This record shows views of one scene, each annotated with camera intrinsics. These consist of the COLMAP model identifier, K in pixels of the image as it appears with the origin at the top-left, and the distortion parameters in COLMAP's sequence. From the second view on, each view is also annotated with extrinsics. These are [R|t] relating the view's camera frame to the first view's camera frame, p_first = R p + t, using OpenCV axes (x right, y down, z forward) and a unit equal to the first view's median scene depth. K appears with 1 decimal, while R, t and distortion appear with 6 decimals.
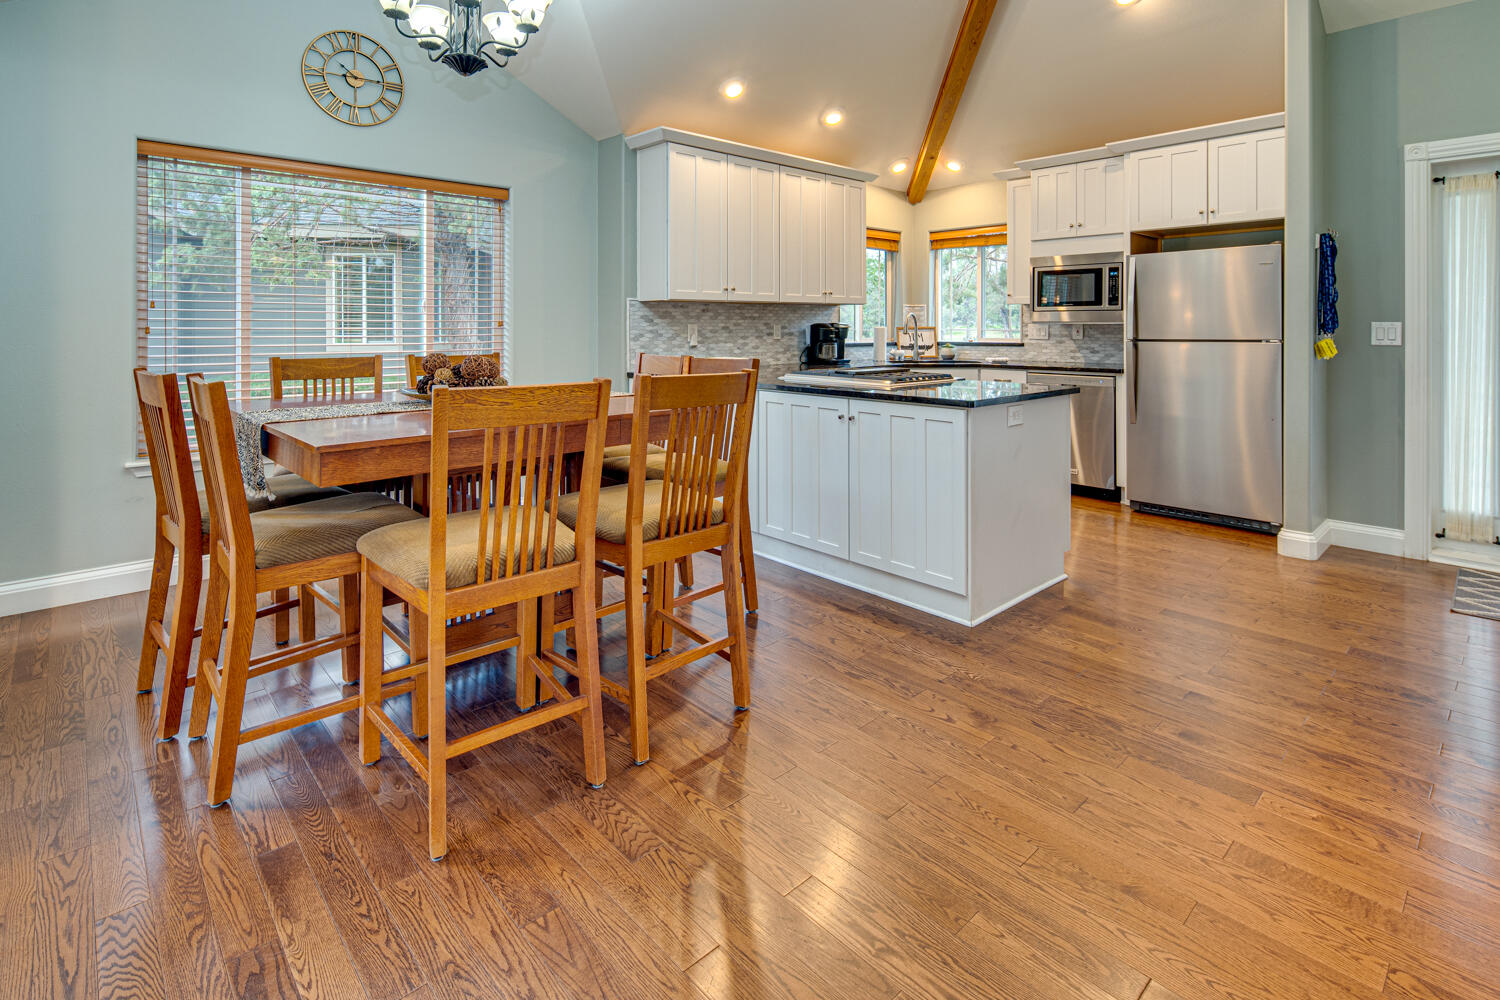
lens RADIAL K [[733.0, 0, 742.6], [0, 733.0, 329.4], [0, 0, 1]] dist [0.006870, -0.007332]
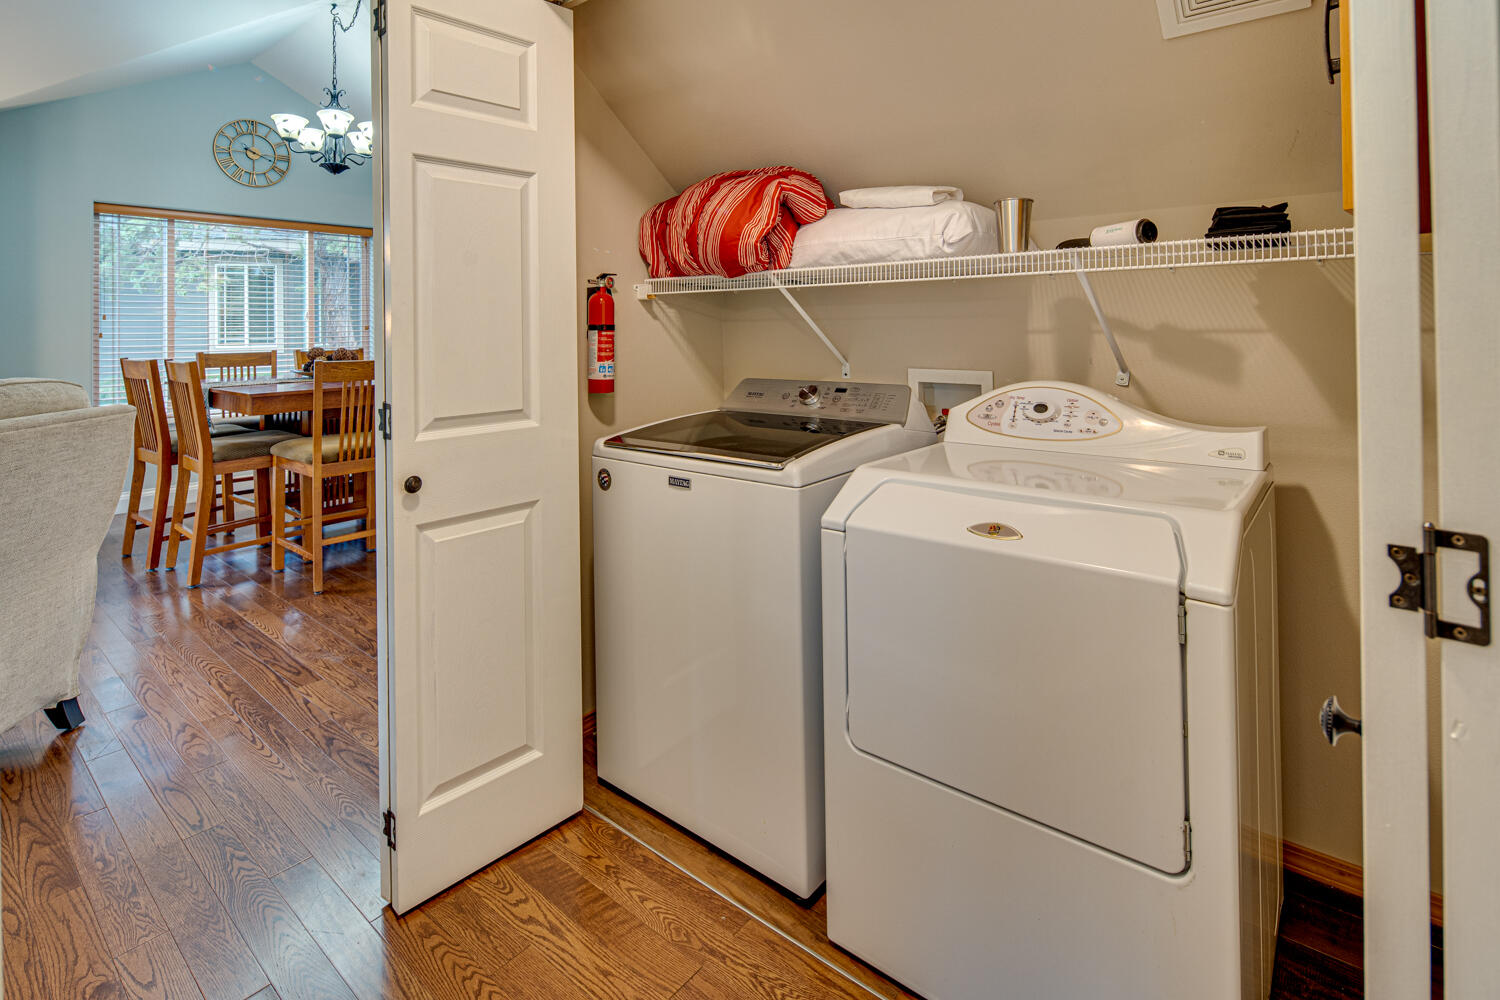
lens RADIAL K [[733.0, 0, 735.8], [0, 733.0, 320.6], [0, 0, 1]] dist [0.006870, -0.007332]
pose [[0.992322, -0.008173, 0.123408, 0.164408], [0.009514, 0.999902, -0.010282, -0.000940], [-0.123312, 0.011377, 0.992303, -0.392827]]
